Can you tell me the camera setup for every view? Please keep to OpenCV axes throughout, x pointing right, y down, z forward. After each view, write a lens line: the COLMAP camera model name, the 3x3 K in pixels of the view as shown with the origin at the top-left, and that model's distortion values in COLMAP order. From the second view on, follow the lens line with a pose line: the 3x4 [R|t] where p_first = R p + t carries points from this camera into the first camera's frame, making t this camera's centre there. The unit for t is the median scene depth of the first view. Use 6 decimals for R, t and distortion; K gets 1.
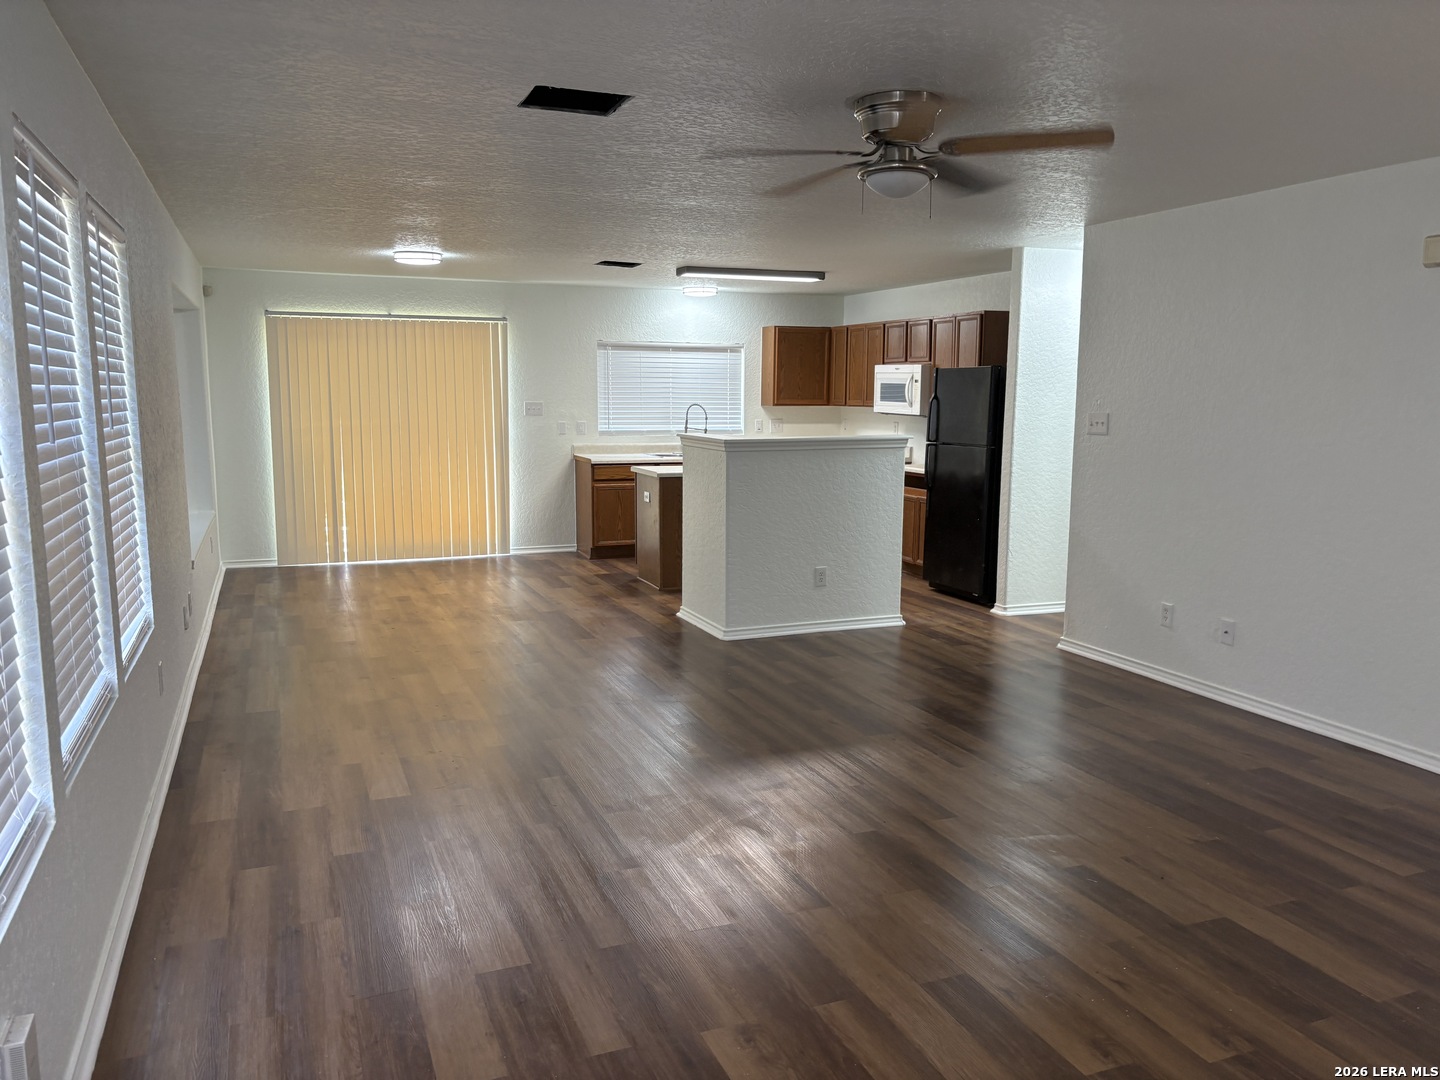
lens RADIAL K [[1078.6, 0, 719.9], [0, 1078.6, 545.6], [0, 0, 1]] dist [0.020594, -0.000059]
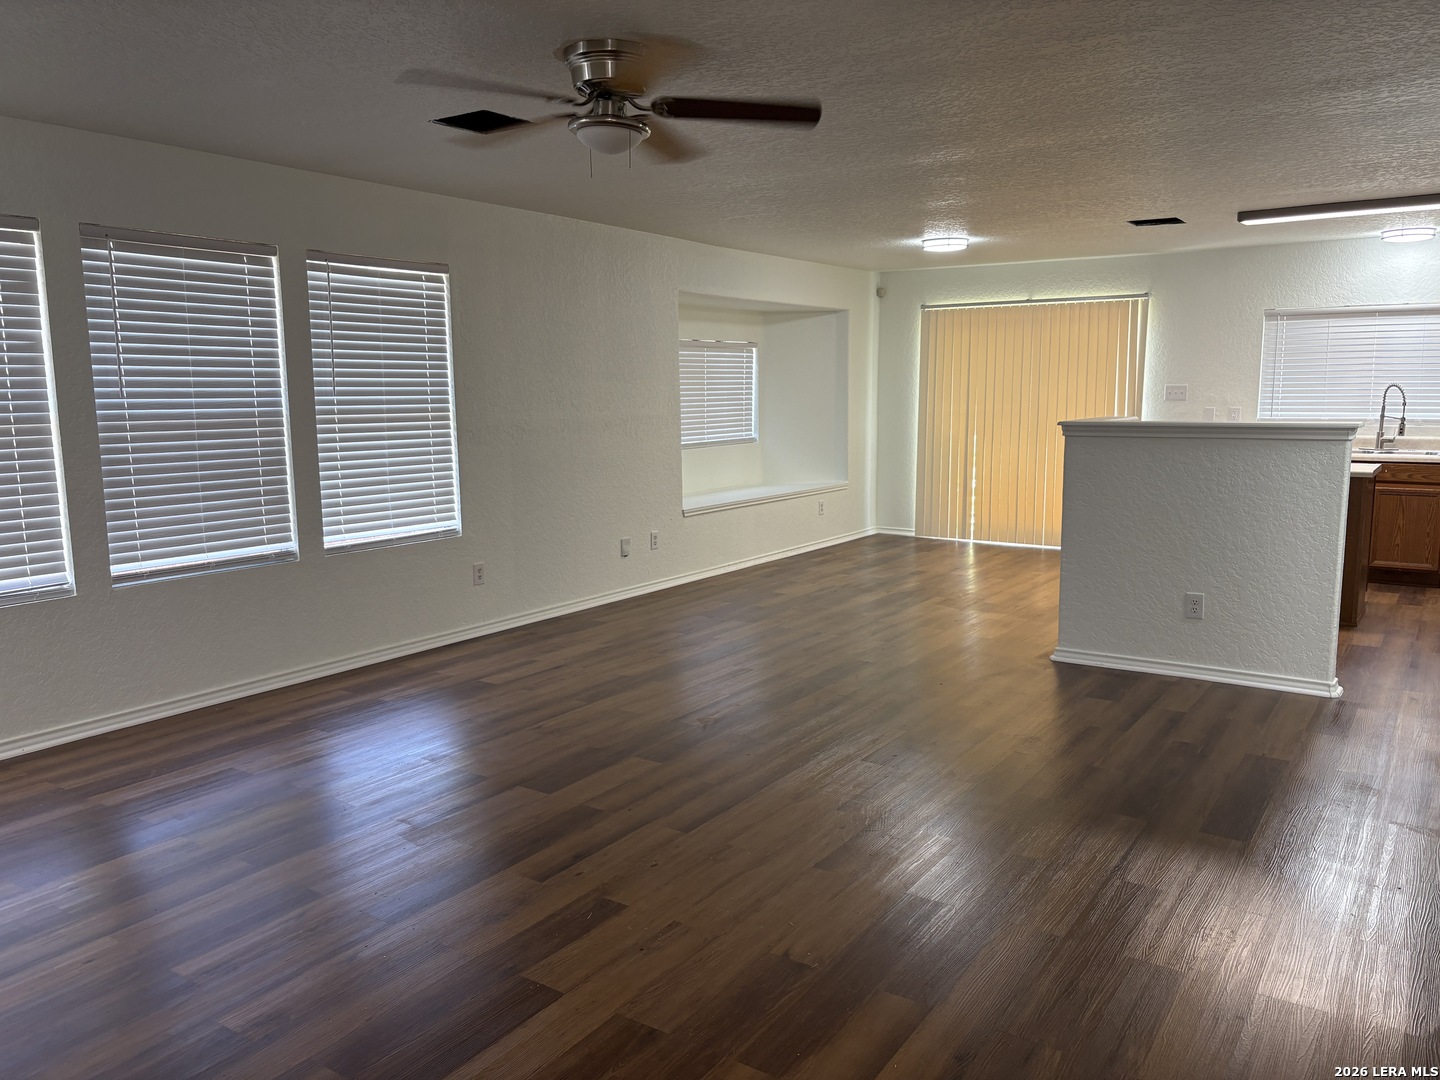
lens RADIAL K [[1078.6, 0, 727.8], [0, 1078.6, 551.2], [0, 0, 1]] dist [0.020594, -0.000059]
pose [[0.559461, 0.114846, -0.820862, 0.759892], [-0.107241, 0.992059, 0.065707, -0.034410], [0.821890, 0.051270, 0.567335, 0.410070]]
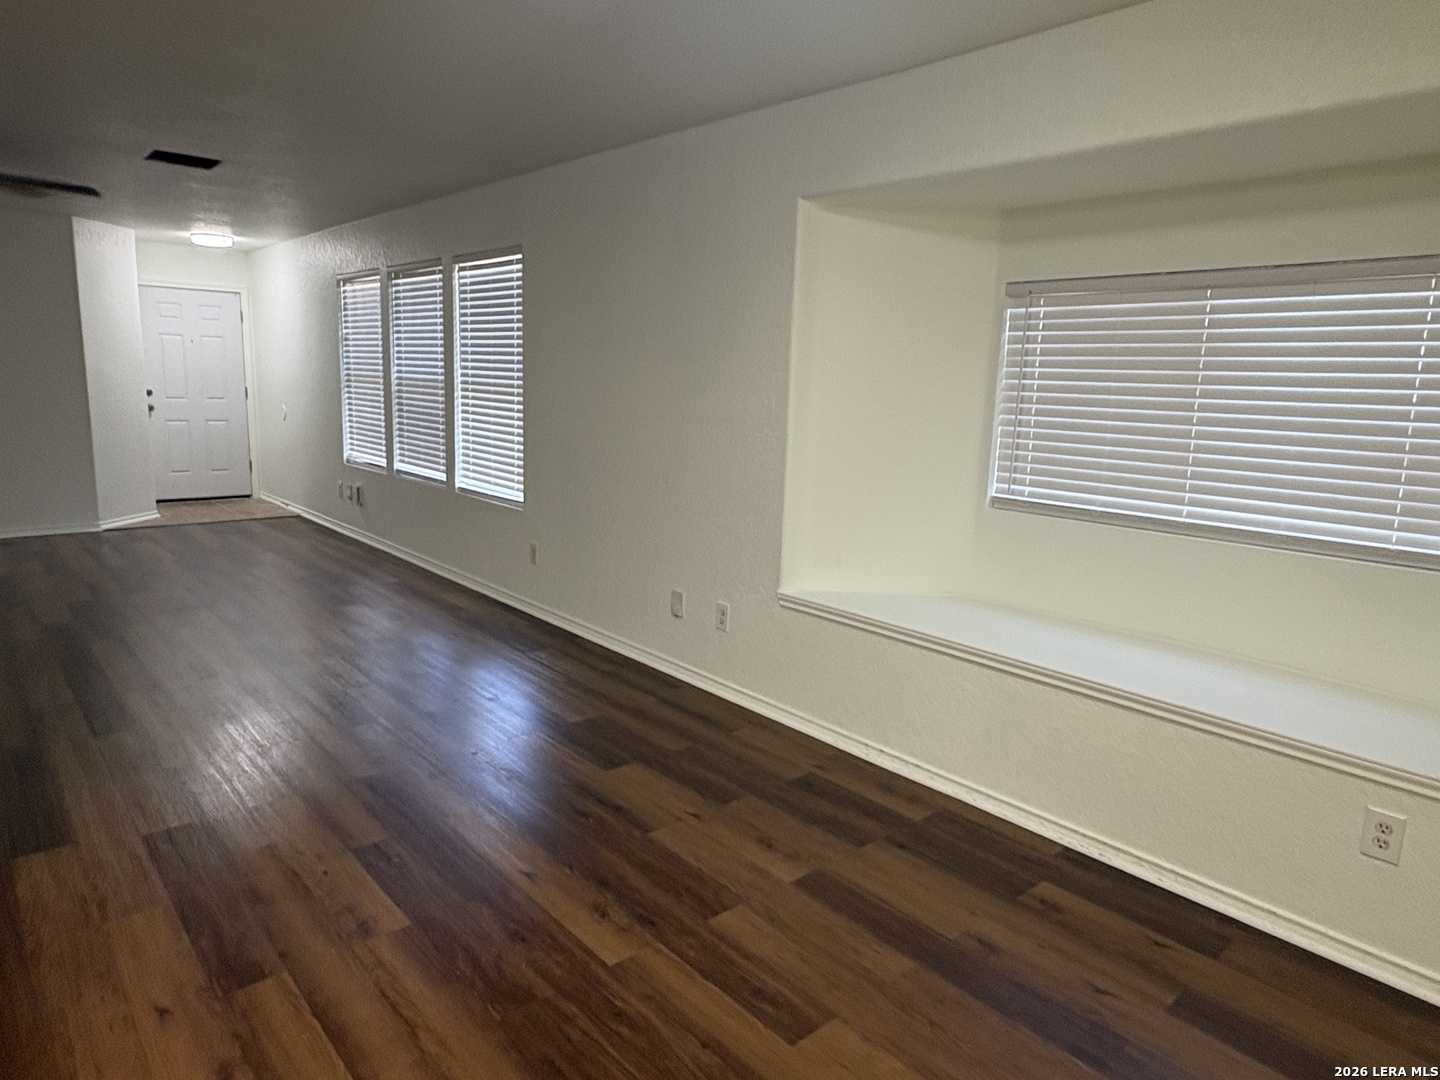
lens RADIAL K [[910.0, 0, 721.4], [0, 910.0, 535.7], [0, 0, 1]] dist [-0.041953, -0.000401]
pose [[-0.946287, 0.036979, -0.321205, -0.282950], [-0.070794, 0.945636, 0.317430, -0.260477], [0.315481, 0.323119, -0.892225, 1.867173]]
